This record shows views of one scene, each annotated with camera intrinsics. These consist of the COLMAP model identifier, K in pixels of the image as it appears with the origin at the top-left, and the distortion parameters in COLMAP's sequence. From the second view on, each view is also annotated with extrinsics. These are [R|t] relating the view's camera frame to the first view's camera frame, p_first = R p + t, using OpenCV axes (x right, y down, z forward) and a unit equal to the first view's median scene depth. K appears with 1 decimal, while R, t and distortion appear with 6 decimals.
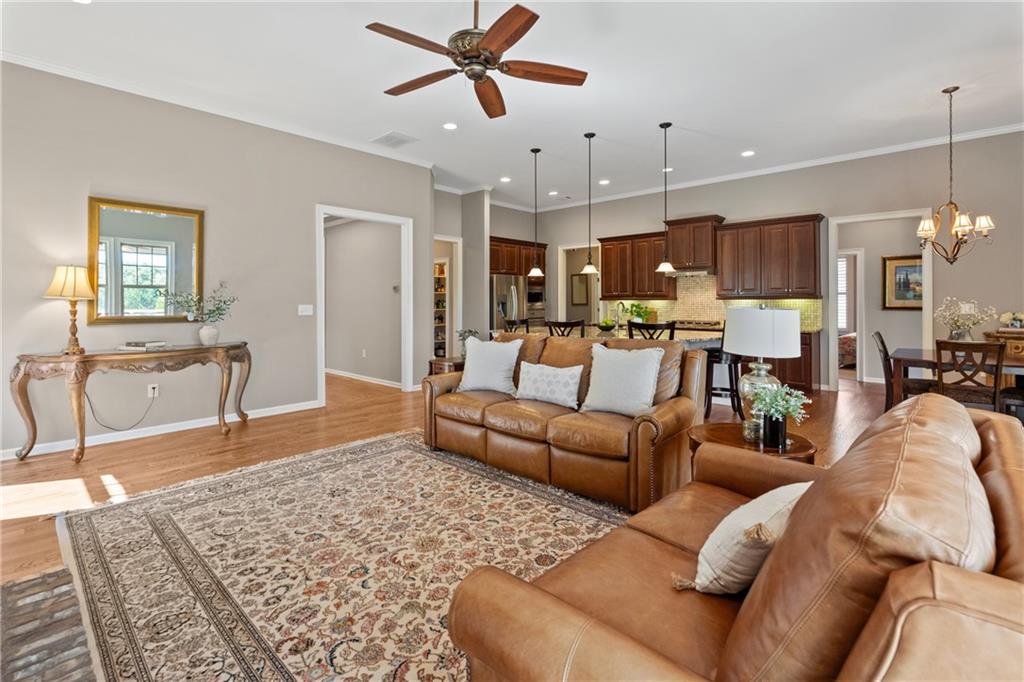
lens RADIAL K [[462.9, 0, 519.1], [0, 462.9, 298.1], [0, 0, 1]] dist [-0.002100, 0.001226]
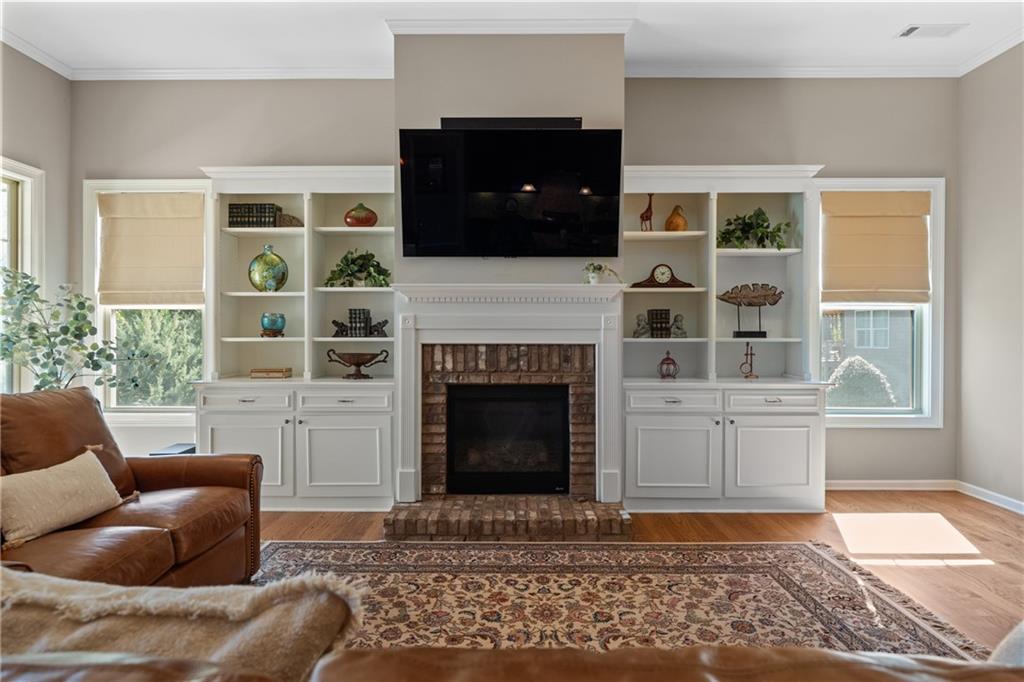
lens RADIAL K [[585.2, 0, 511.8], [0, 585.2, 339.8], [0, 0, 1]] dist [-0.008418, -0.000778]
pose [[-0.746247, 0.008556, -0.665614, 0.171913], [0.005468, 0.999962, 0.006723, 0.013357], [0.665647, 0.001378, -0.746266, 0.819840]]
